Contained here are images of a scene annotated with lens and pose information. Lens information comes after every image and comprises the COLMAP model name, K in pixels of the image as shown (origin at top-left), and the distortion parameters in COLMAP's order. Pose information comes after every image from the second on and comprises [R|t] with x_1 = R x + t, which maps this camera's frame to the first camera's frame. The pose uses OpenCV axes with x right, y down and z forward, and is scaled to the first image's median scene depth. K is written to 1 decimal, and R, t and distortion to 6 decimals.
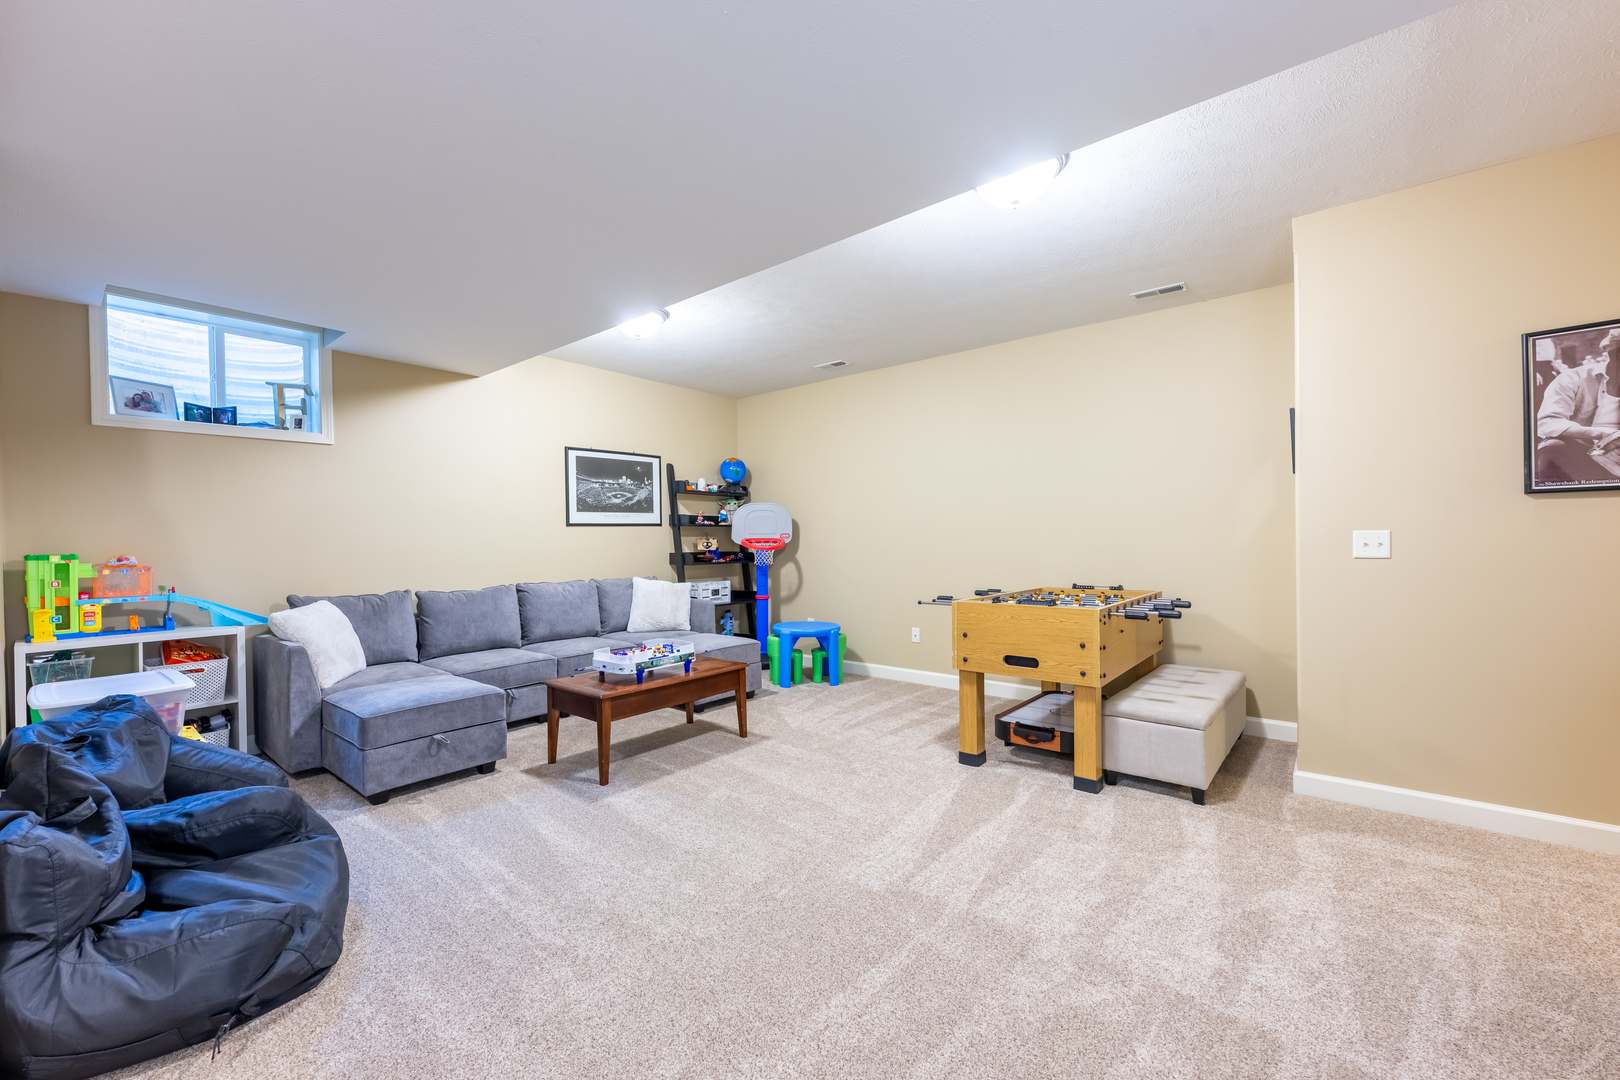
lens RADIAL K [[641.4, 0, 811.5], [0, 641.4, 540.2], [0, 0, 1]] dist [-0.001008, -0.000371]
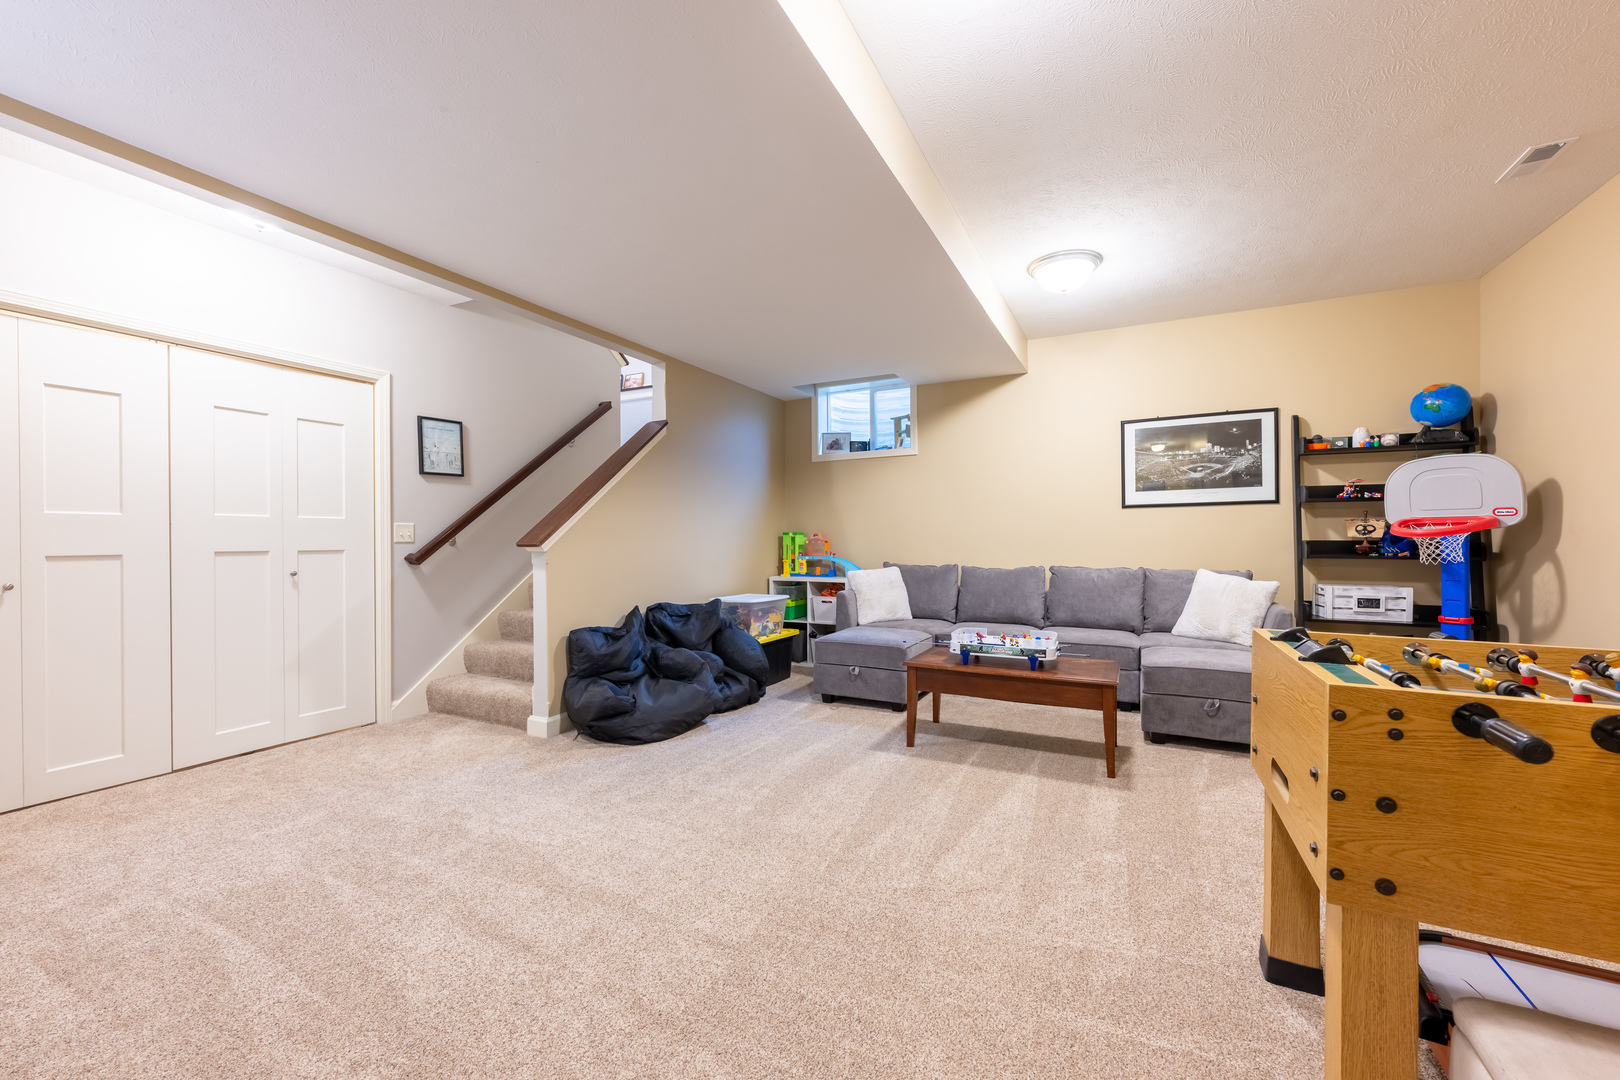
lens RADIAL K [[641.4, 0, 805.6], [0, 641.4, 539.5], [0, 0, 1]] dist [-0.001008, -0.000371]
pose [[0.212266, 0.010039, -0.977160, 0.417482], [-0.003309, 0.999949, 0.009555, 0.015612], [0.977206, 0.001205, 0.212288, 0.367206]]
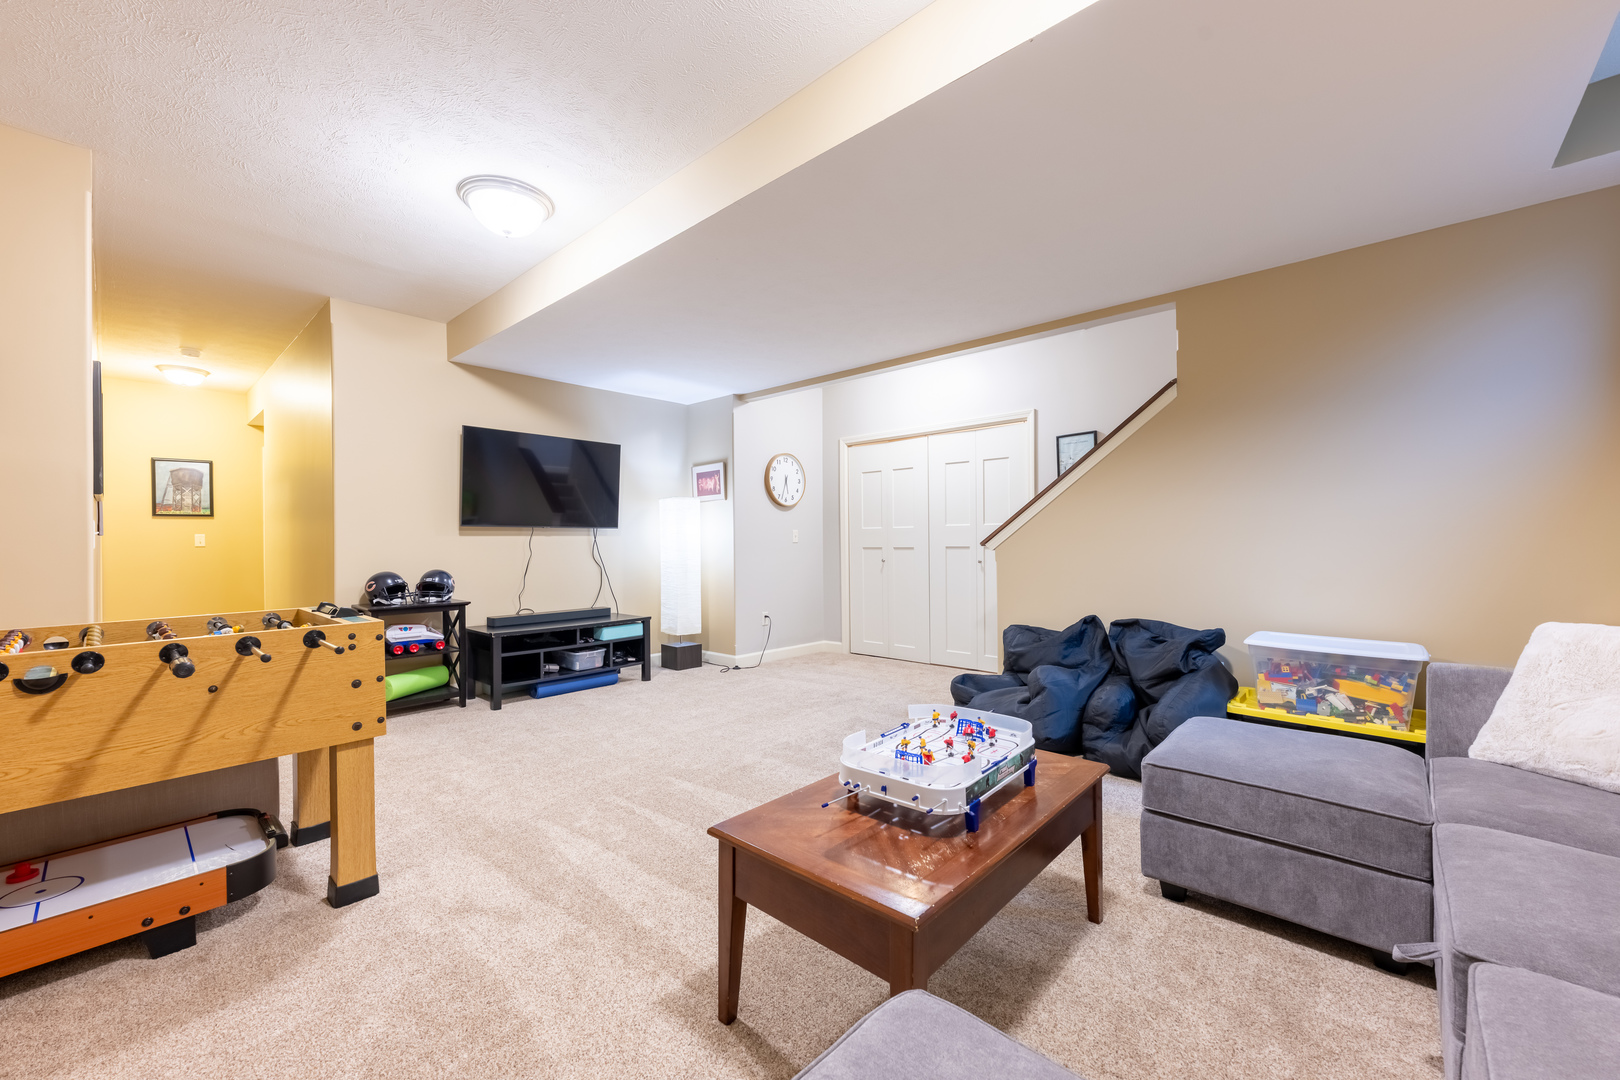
lens RADIAL K [[641.4, 0, 808.5], [0, 641.4, 543.4], [0, 0, 1]] dist [-0.001008, -0.000371]
pose [[-0.998373, 0.011093, 0.055935, -0.230609], [0.011255, 0.999933, 0.002579, 0.026025], [-0.055902, 0.003204, -0.998431, 1.140104]]
